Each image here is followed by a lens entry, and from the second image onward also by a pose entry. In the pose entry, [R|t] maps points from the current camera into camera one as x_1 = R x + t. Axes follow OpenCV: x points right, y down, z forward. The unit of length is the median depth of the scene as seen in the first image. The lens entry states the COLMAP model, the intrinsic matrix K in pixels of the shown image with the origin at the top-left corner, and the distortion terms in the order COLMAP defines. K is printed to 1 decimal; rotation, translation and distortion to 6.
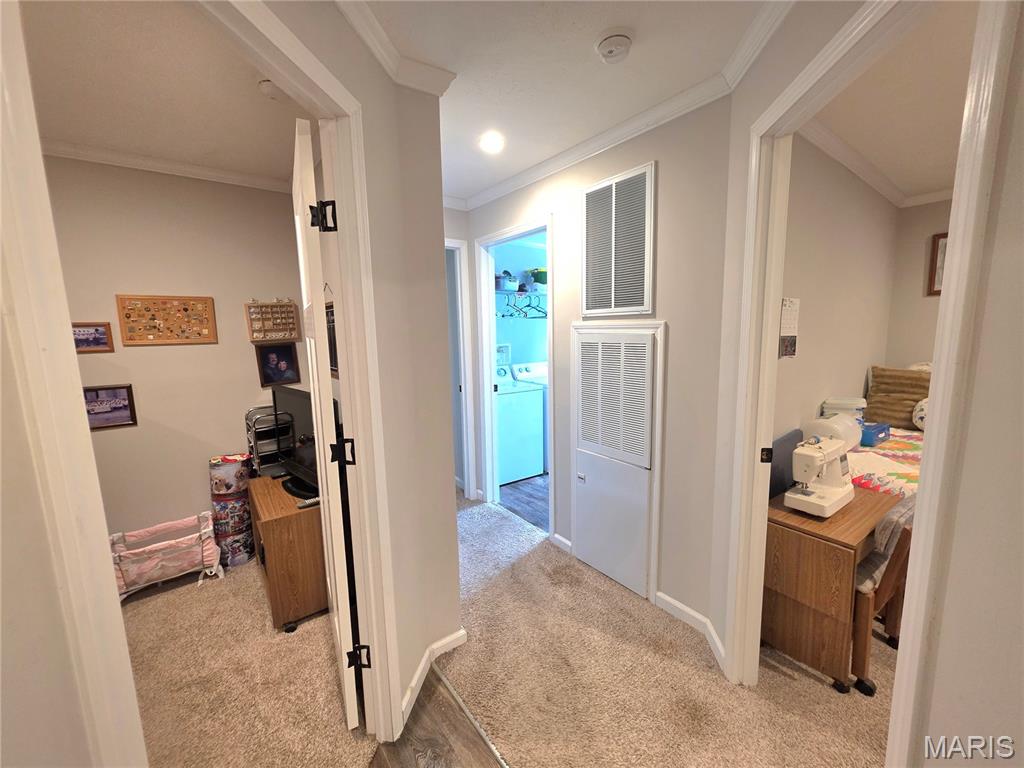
lens RADIAL K [[408.2, 0, 516.5], [0, 408.2, 382.8], [0, 0, 1]] dist [0.003575, -0.000081]
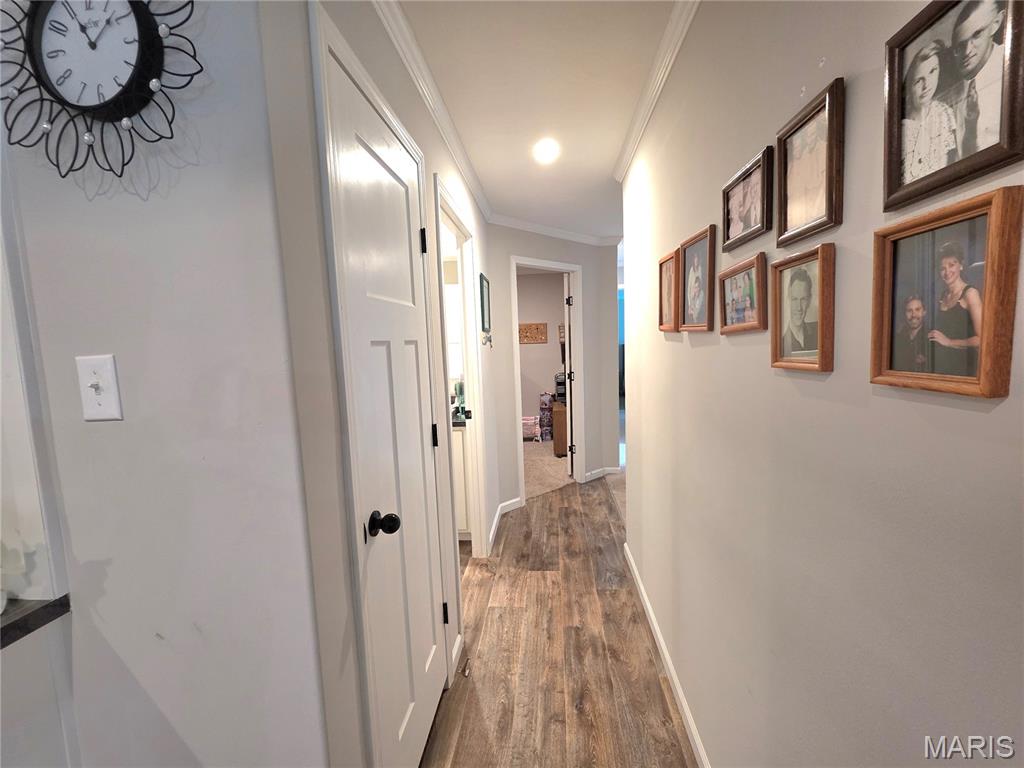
lens RADIAL K [[408.2, 0, 516.5], [0, 408.2, 382.8], [0, 0, 1]] dist [0.003575, -0.000081]
pose [[0.737312, 0.061313, -0.672764, 0.728840], [-0.072234, 0.997319, 0.011727, 0.117035], [0.671680, 0.039950, 0.739764, -0.835536]]
